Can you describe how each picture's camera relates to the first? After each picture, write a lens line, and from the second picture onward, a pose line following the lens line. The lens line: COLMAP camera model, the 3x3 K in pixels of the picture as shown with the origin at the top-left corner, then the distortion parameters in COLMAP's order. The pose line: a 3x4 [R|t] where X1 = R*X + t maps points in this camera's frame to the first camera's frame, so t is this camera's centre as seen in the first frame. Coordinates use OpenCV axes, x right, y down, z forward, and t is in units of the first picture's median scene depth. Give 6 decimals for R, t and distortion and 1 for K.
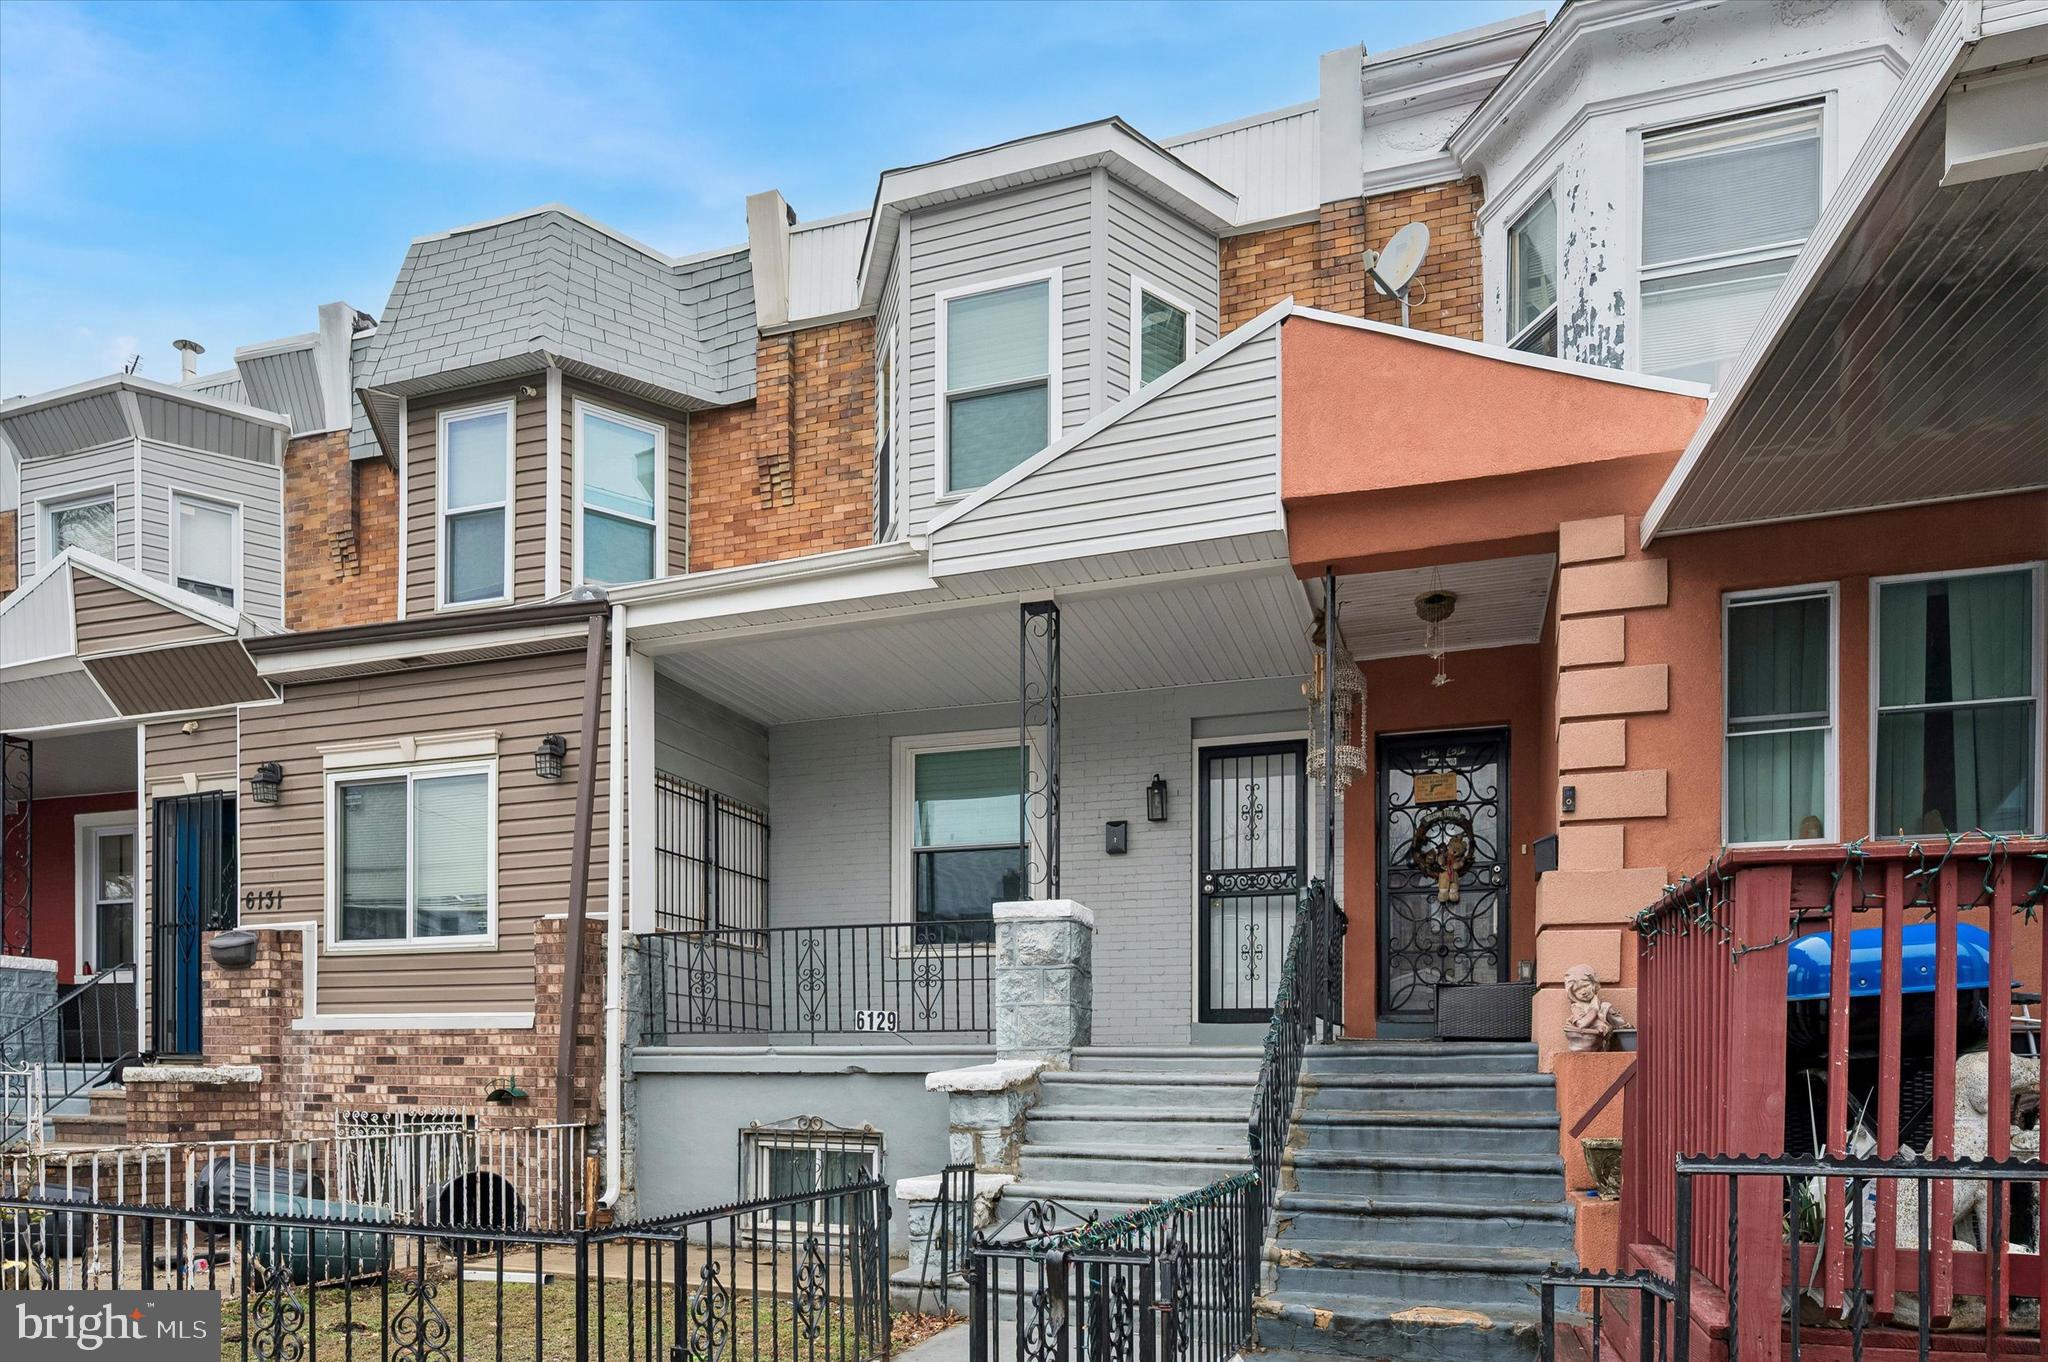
lens RADIAL K [[2364.6, 0, 1024.1], [0, 2364.6, 725.7], [0, 0, 1]] dist [-0.005240, 0.009219]
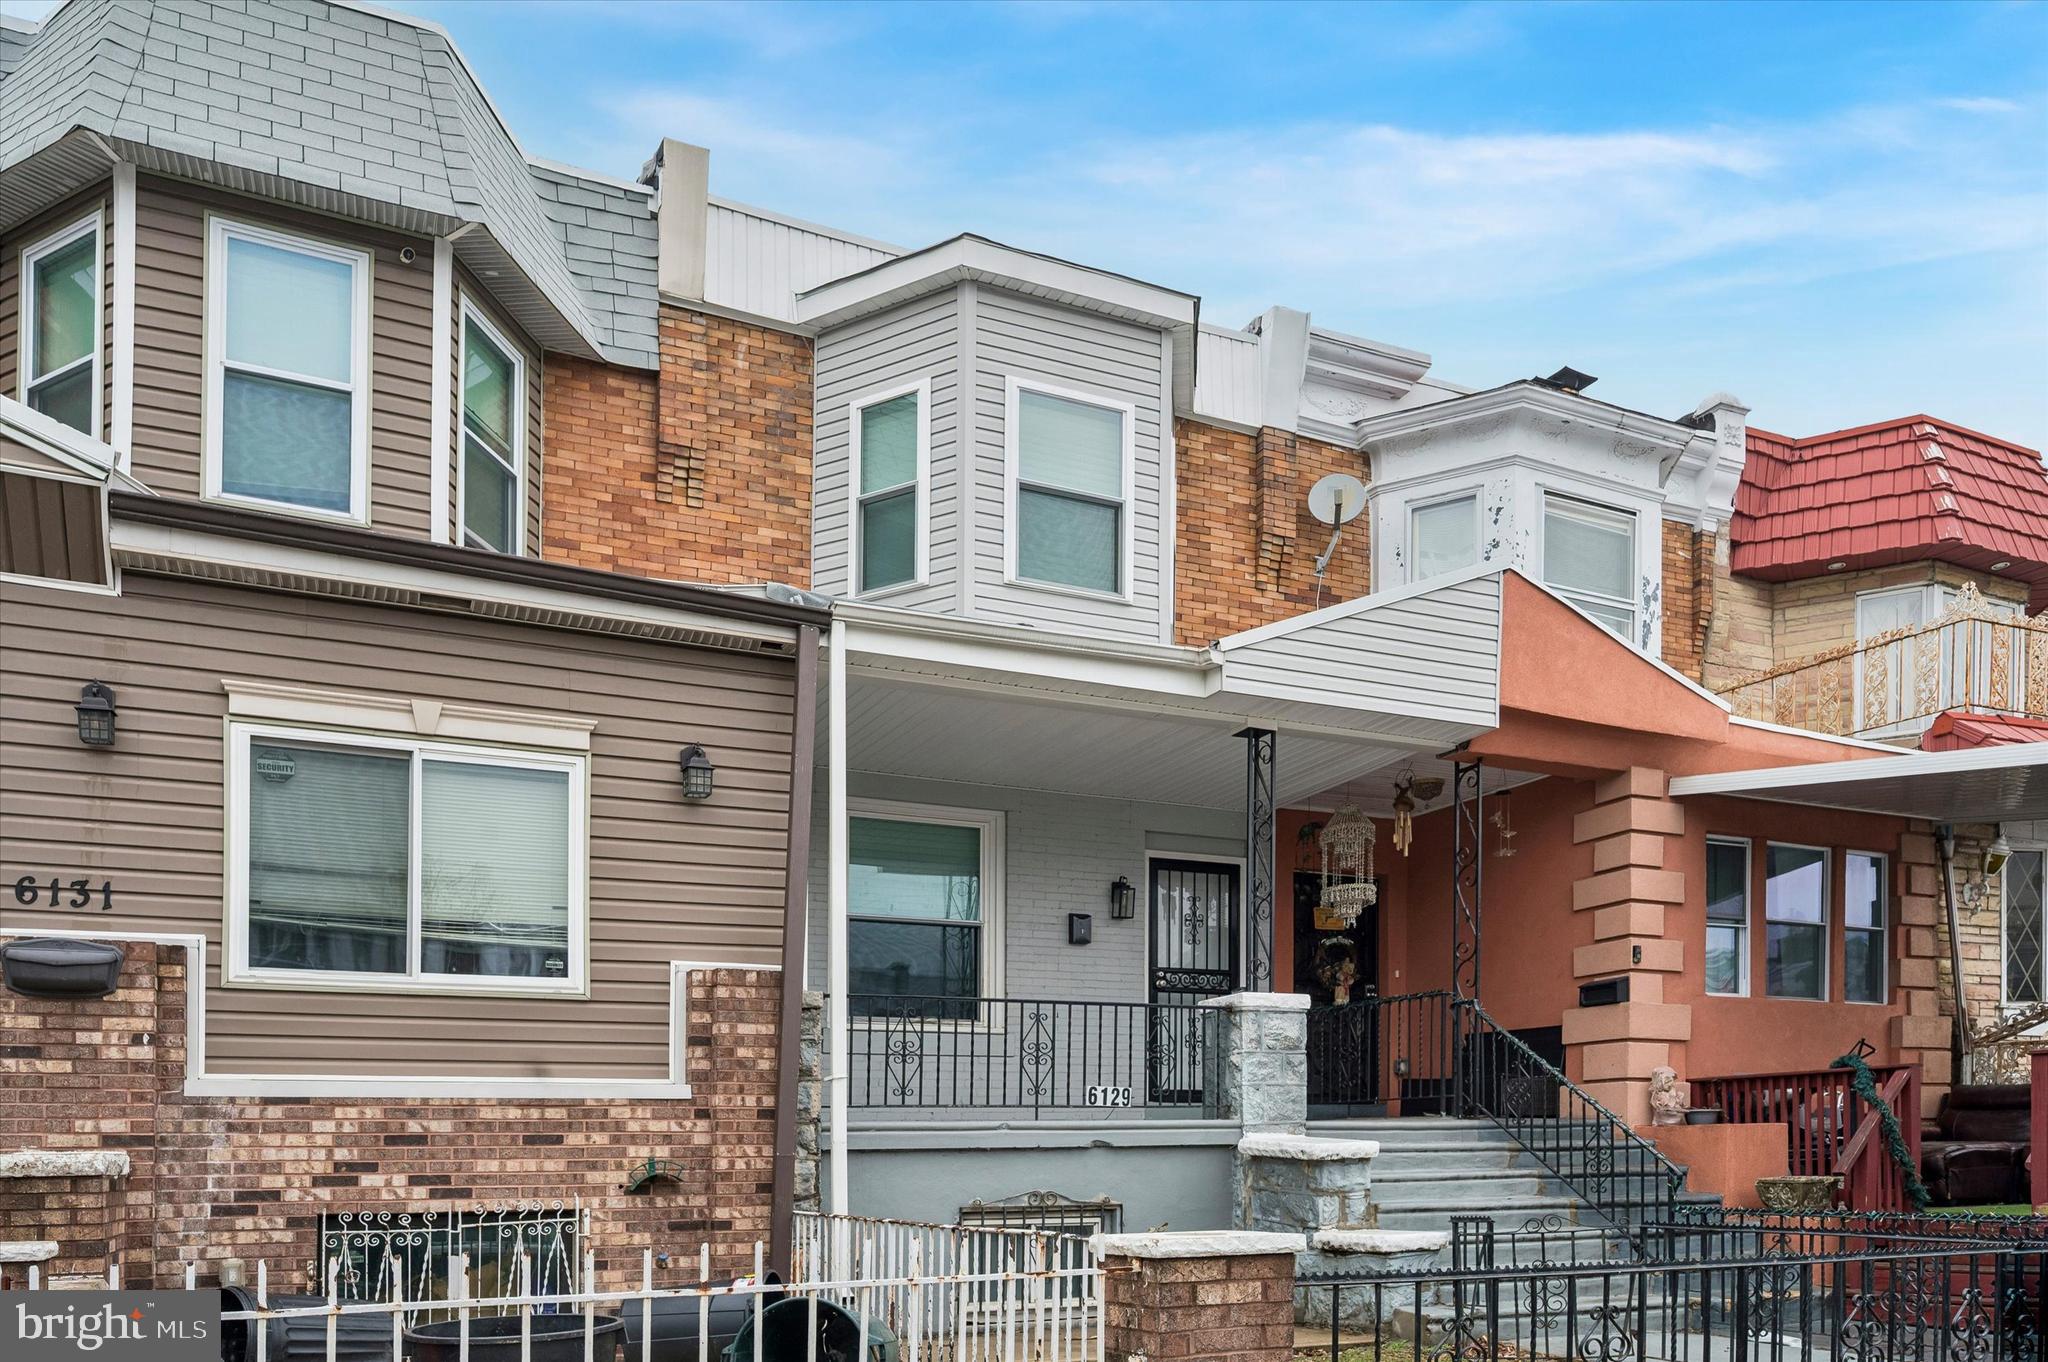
lens RADIAL K [[2772.4, 0, 1024.0], [0, 2772.4, 681.0], [0, 0, 1]] dist [-0.003277, -0.036027]
pose [[0.288975, 0.154419, 0.944801, -1.103228], [-0.124797, 0.984560, -0.122747, 0.087929], [-0.949168, -0.082438, 0.303784, 0.602962]]
